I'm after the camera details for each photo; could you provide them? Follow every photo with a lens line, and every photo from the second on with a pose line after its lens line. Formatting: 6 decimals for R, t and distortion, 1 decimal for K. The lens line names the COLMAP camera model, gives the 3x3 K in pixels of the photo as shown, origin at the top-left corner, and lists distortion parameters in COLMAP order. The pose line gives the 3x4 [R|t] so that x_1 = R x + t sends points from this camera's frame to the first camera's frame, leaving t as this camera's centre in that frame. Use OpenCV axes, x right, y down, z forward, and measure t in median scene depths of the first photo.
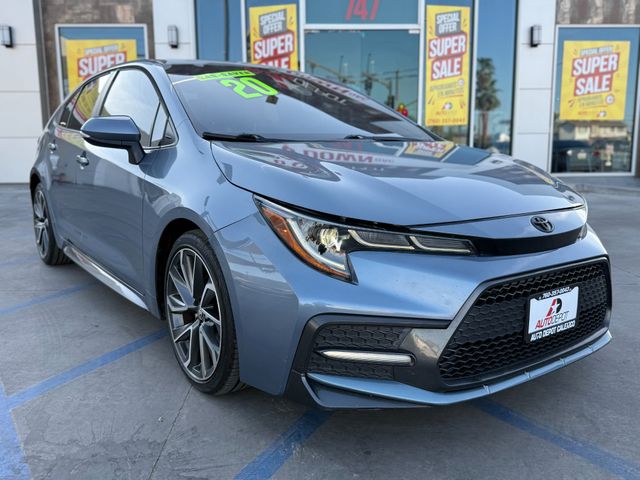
lens RADIAL K [[567.4, 0, 320.0], [0, 567.4, 240.0], [0, 0, 1]] dist [0.117579, -0.230654]
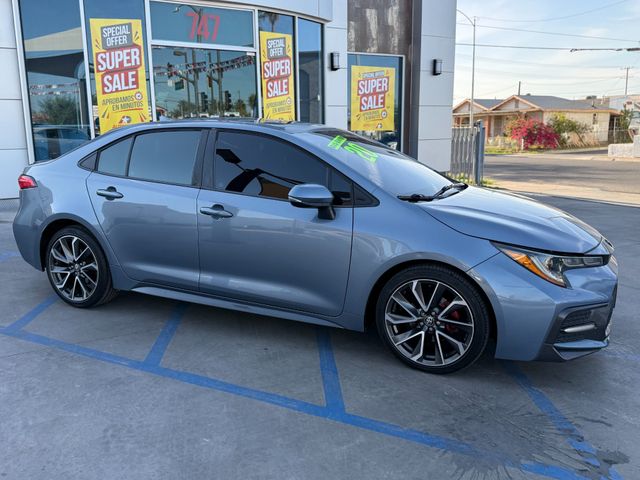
lens RADIAL K [[567.4, 0, 320.0], [0, 567.4, 240.0], [0, 0, 1]] dist [0.117579, -0.230654]
pose [[0.878617, -0.090977, 0.468780, -1.242901], [0.081058, 0.995852, 0.041343, -0.182464], [-0.470597, 0.001674, 0.882347, -0.182991]]
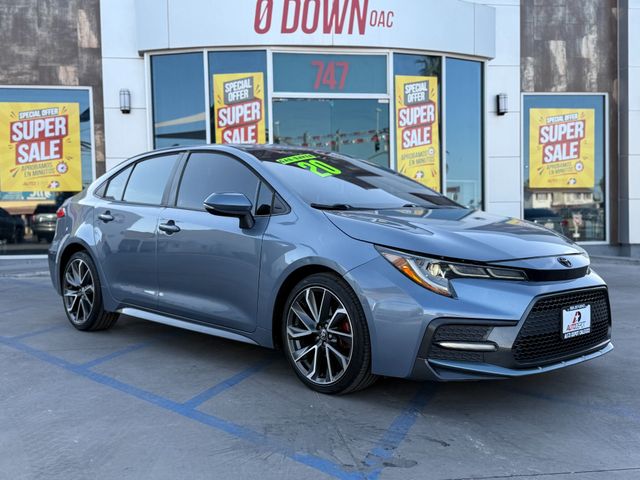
lens RADIAL K [[718.4, 0, 317.5], [0, 718.4, 236.3], [0, 0, 1]] dist [0.227756, -0.594669]
pose [[0.992278, -0.012198, 0.123434, -0.475775], [0.028976, 0.990414, -0.135059, 0.140196], [-0.120603, 0.137593, 0.983119, -0.790647]]
